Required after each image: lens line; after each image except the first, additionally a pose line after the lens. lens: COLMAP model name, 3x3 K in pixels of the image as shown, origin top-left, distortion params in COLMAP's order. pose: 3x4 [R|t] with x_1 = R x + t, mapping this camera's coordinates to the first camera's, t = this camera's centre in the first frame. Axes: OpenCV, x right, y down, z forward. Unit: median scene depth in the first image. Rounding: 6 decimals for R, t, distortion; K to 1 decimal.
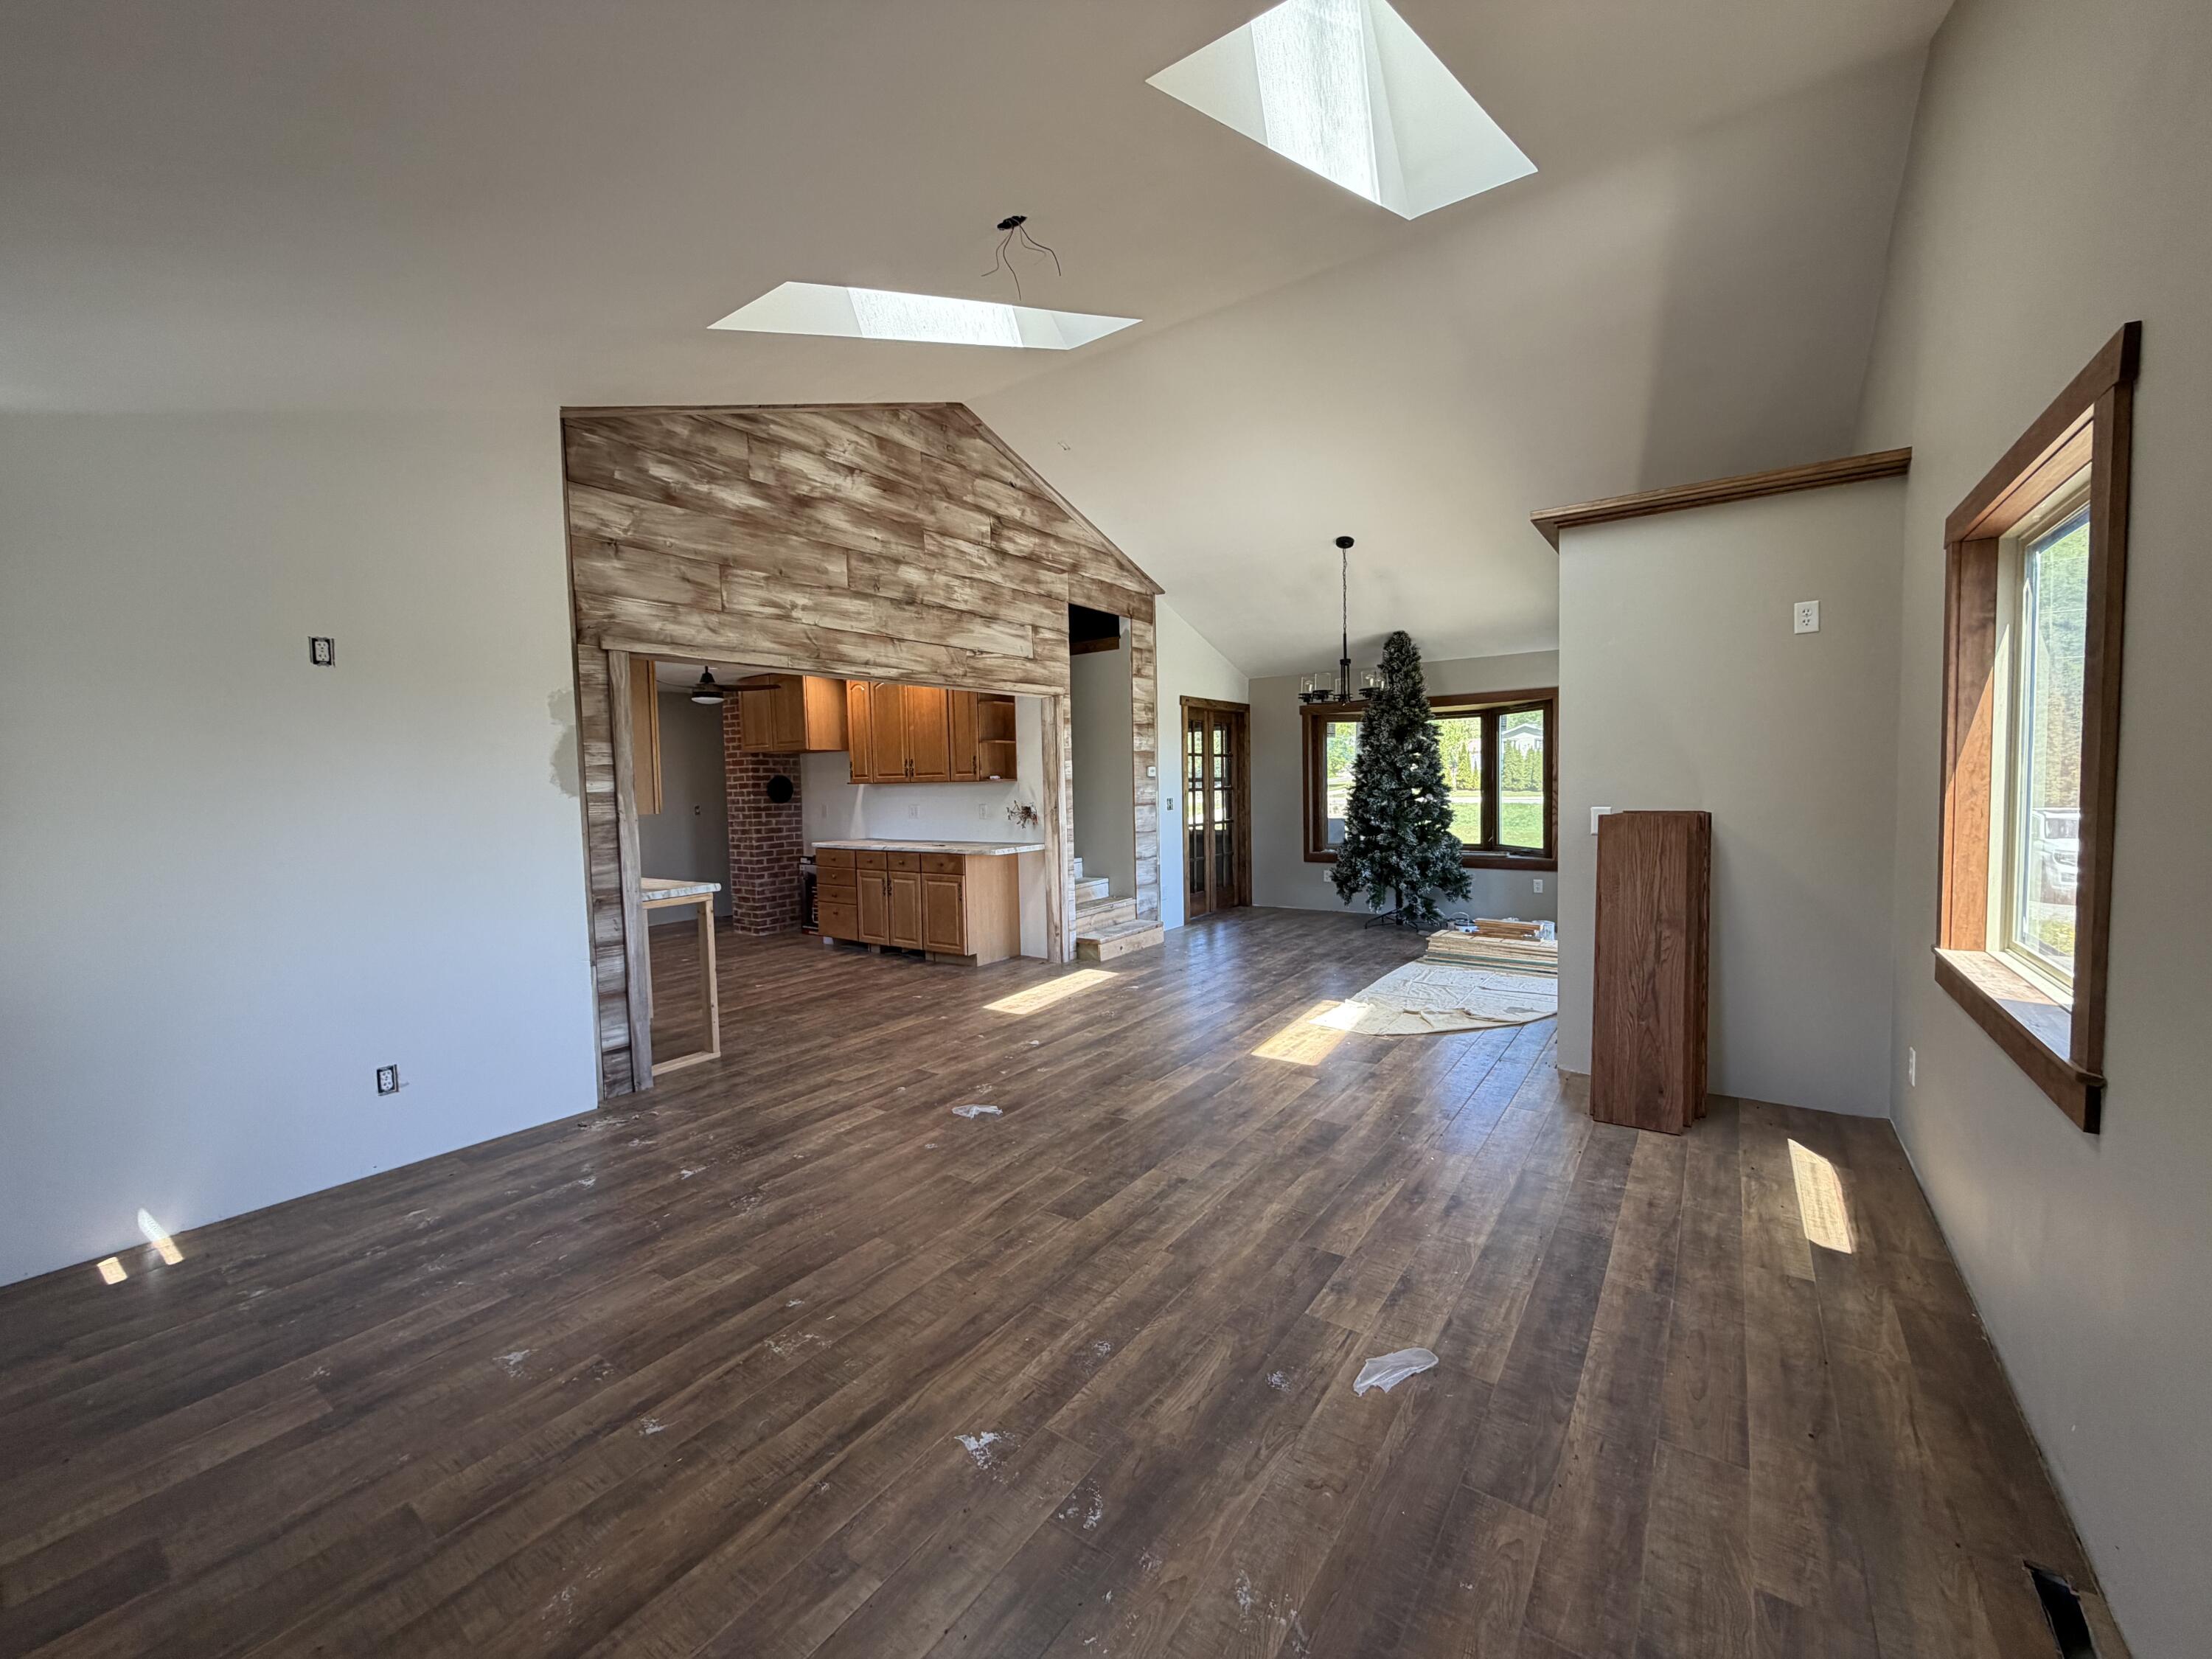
lens RADIAL K [[881.2, 0, 1092.7], [0, 881.2, 830.3], [0, 0, 1]] dist [0.000877, -0.000075]
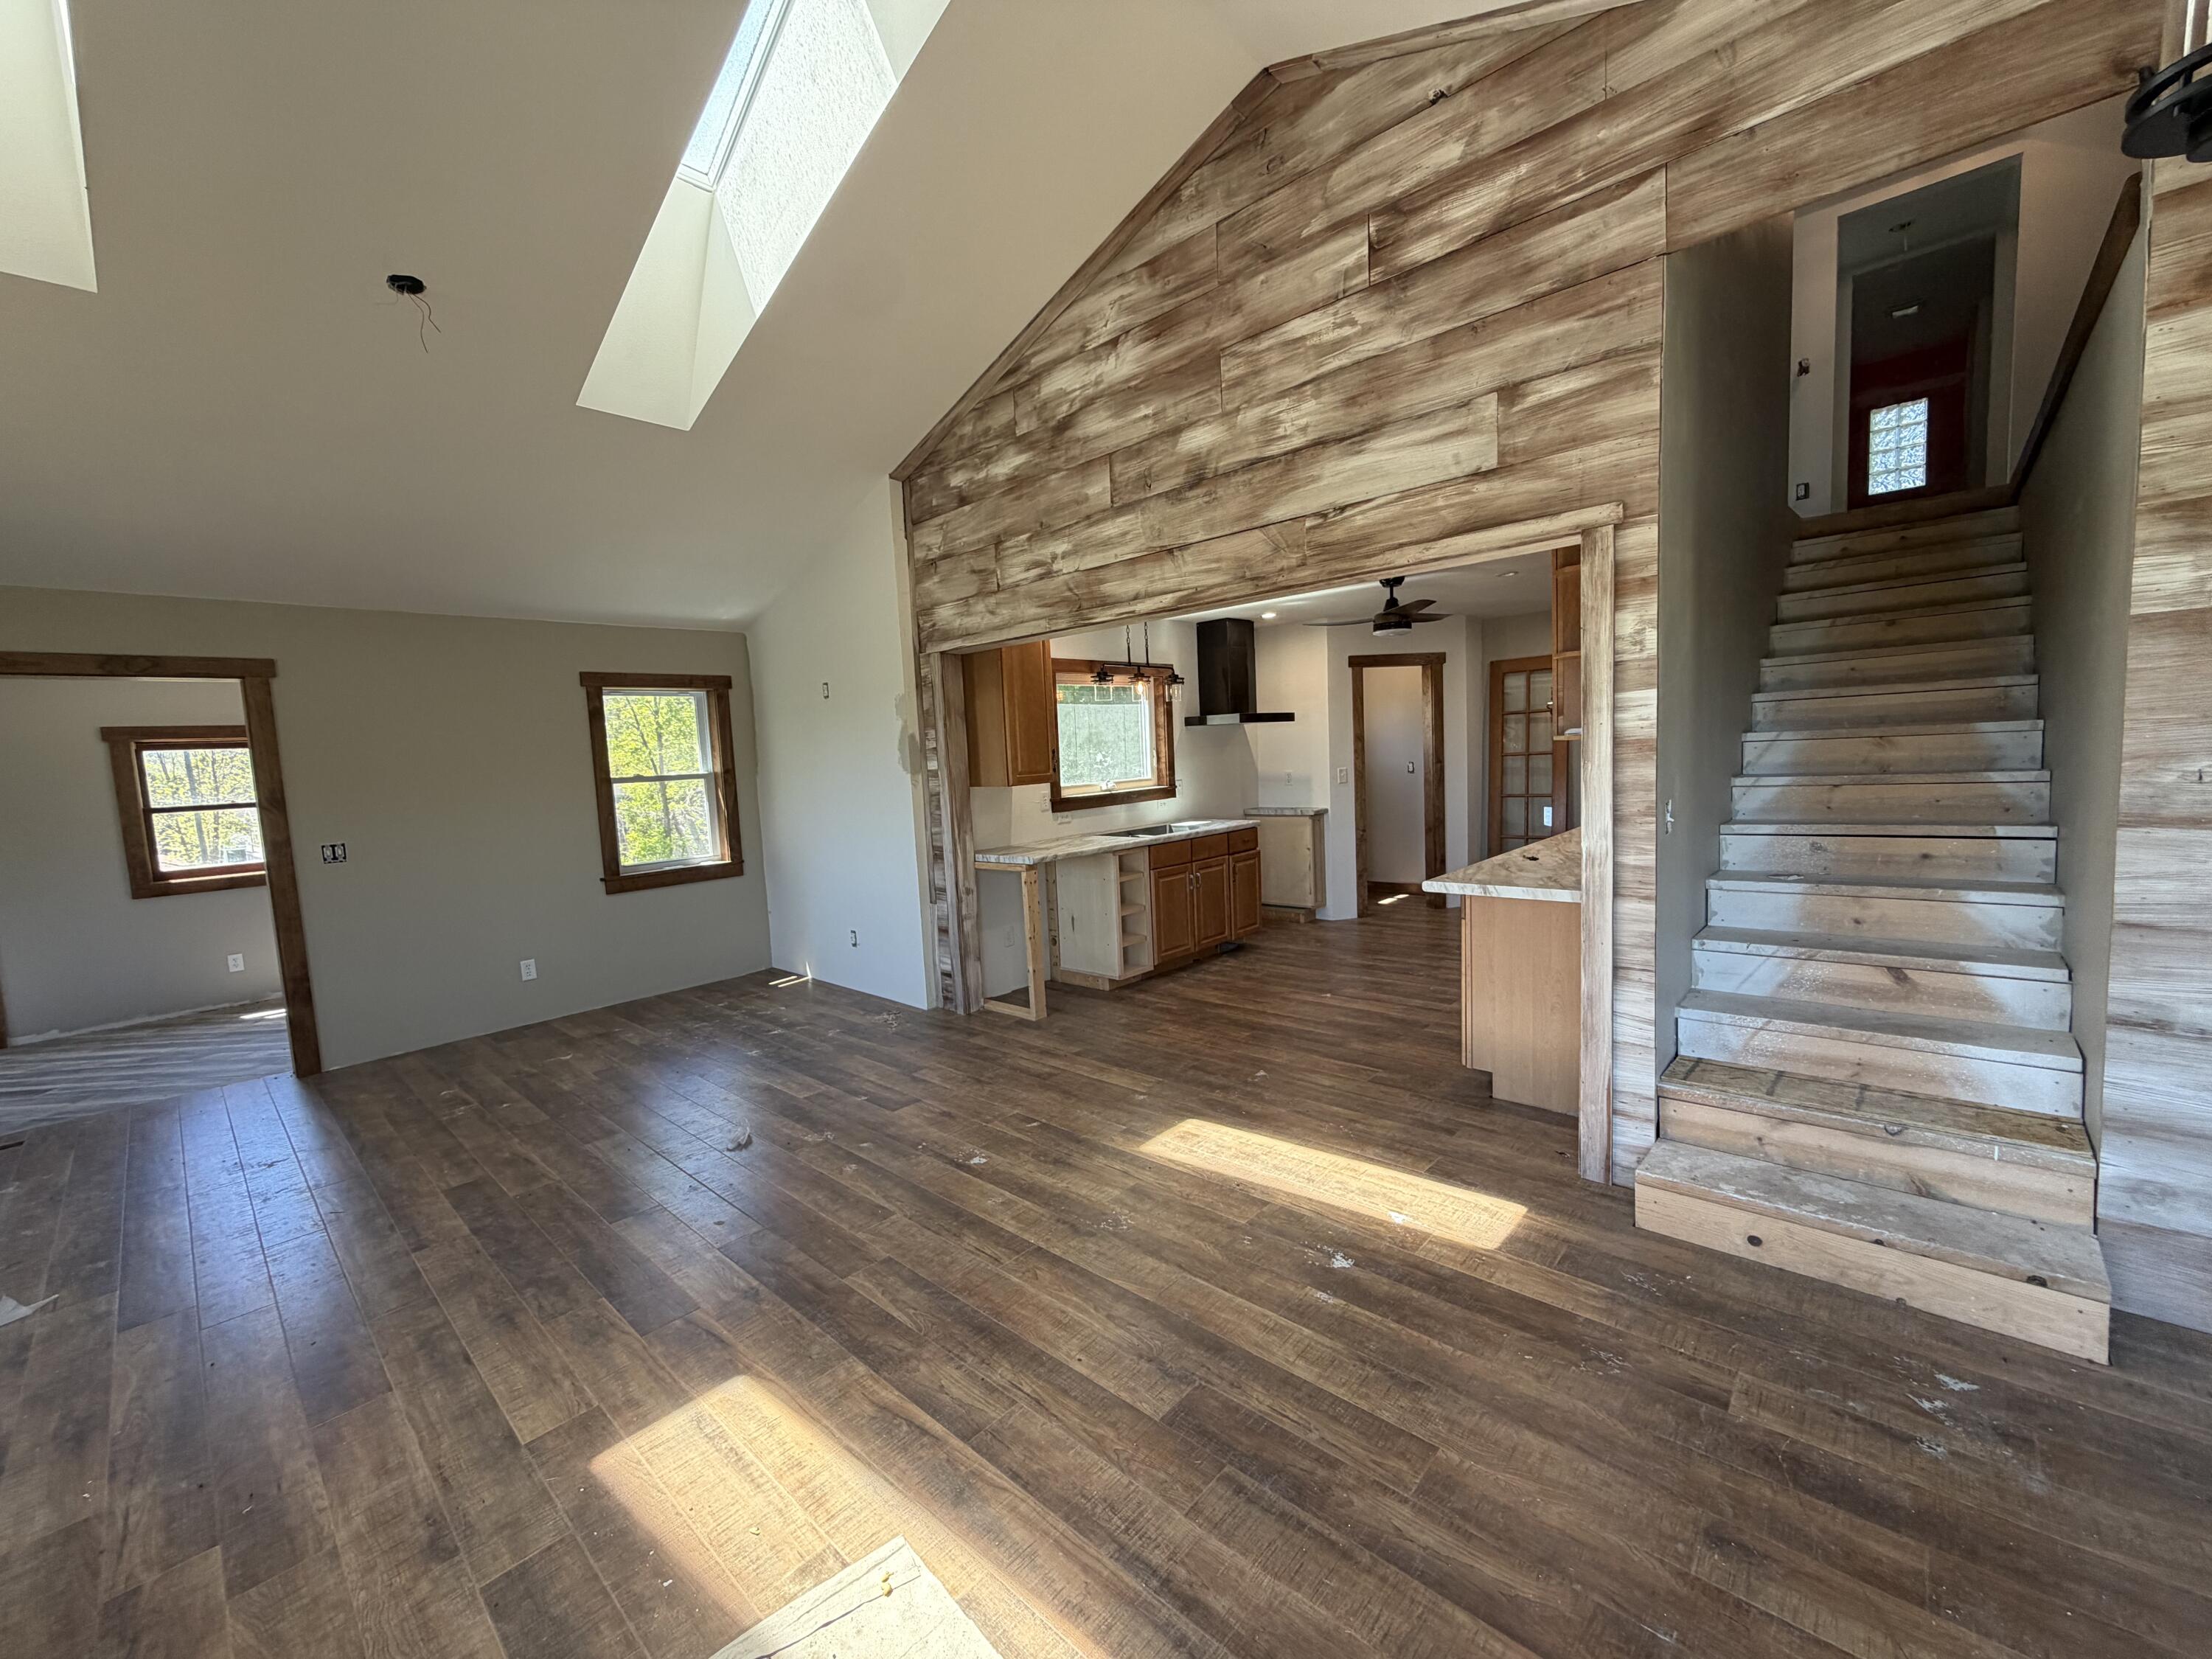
lens RADIAL K [[881.2, 0, 1095.0], [0, 881.2, 828.8], [0, 0, 1]] dist [0.000877, -0.000075]
pose [[-0.122819, 0.117499, -0.985449, 0.485798], [-0.002981, 0.992918, 0.118761, -0.079971], [0.992425, 0.017523, -0.121599, 1.013213]]
